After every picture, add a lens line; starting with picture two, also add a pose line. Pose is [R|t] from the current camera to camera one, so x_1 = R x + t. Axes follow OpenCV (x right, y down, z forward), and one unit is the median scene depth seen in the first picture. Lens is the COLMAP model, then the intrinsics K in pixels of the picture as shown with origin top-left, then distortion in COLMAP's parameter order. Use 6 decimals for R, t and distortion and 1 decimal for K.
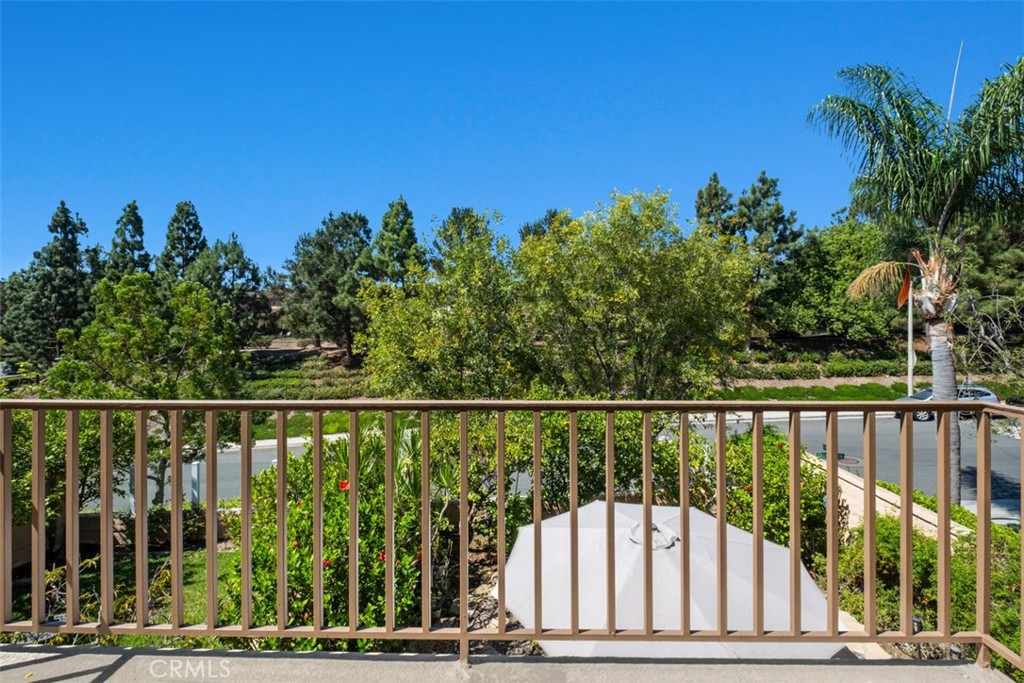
lens RADIAL K [[446.2, 0, 515.0], [0, 446.2, 311.8], [0, 0, 1]] dist [-0.009494, 0.000228]
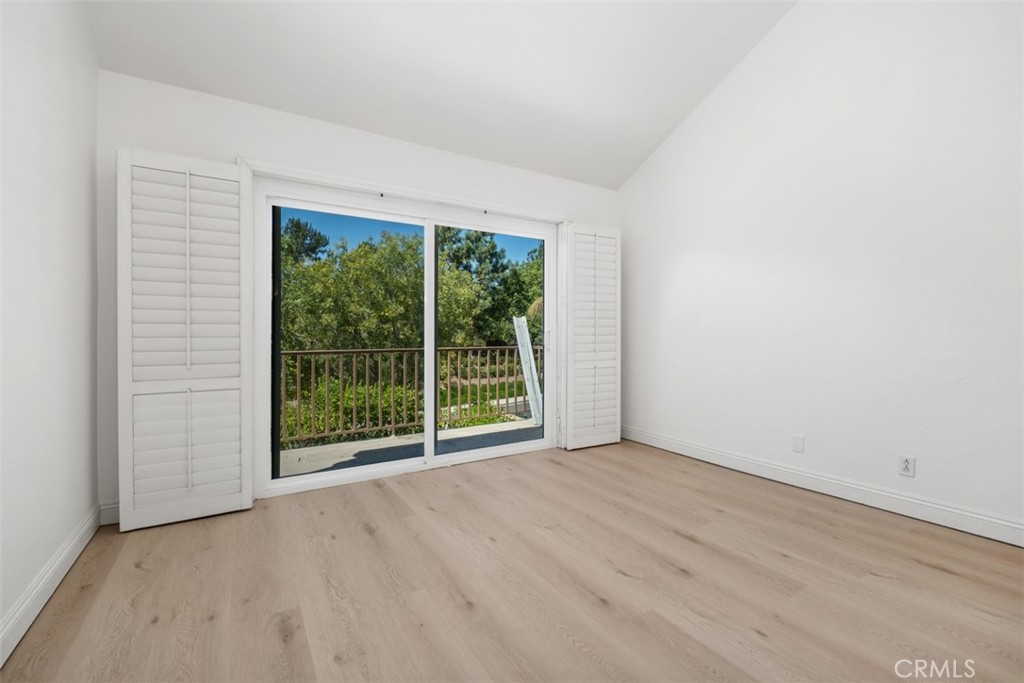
lens RADIAL K [[446.2, 0, 511.0], [0, 446.2, 333.1], [0, 0, 1]] dist [-0.009494, 0.000228]
pose [[0.836774, -0.000215, 0.547548, -0.059301], [-0.009610, 0.999840, 0.015079, 0.001428], [-0.547463, -0.017880, 0.836639, -0.094724]]
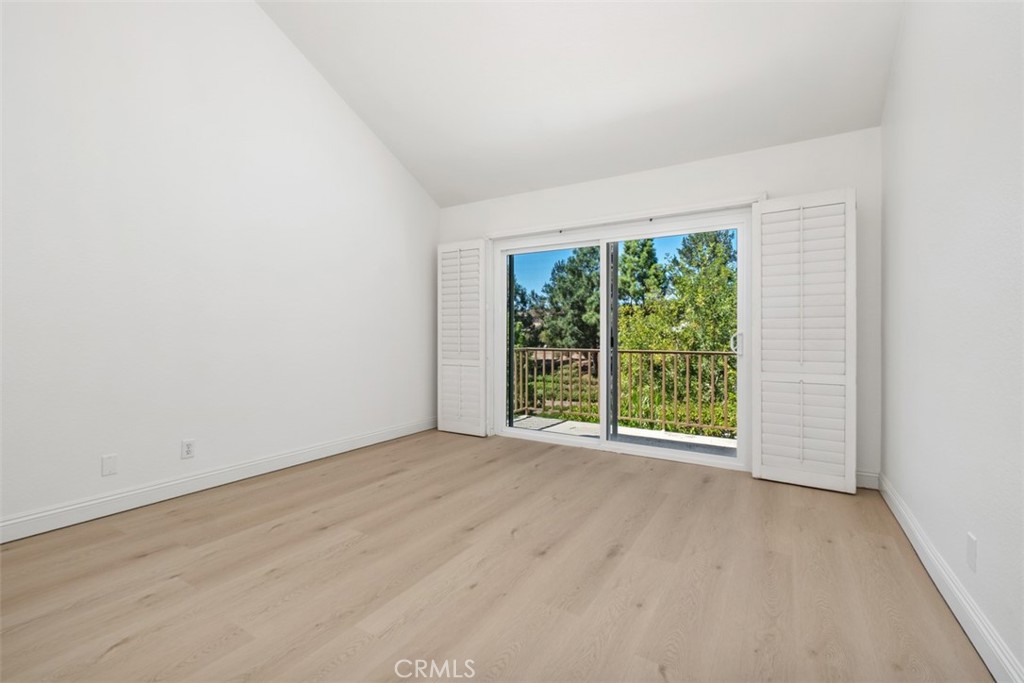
lens RADIAL K [[446.2, 0, 505.8], [0, 446.2, 336.4], [0, 0, 1]] dist [-0.009494, 0.000228]
pose [[0.854870, 0.005321, -0.518814, 0.029753], [0.005064, 0.999814, 0.018598, 0.001033], [0.518817, -0.018526, 0.854685, -0.118174]]
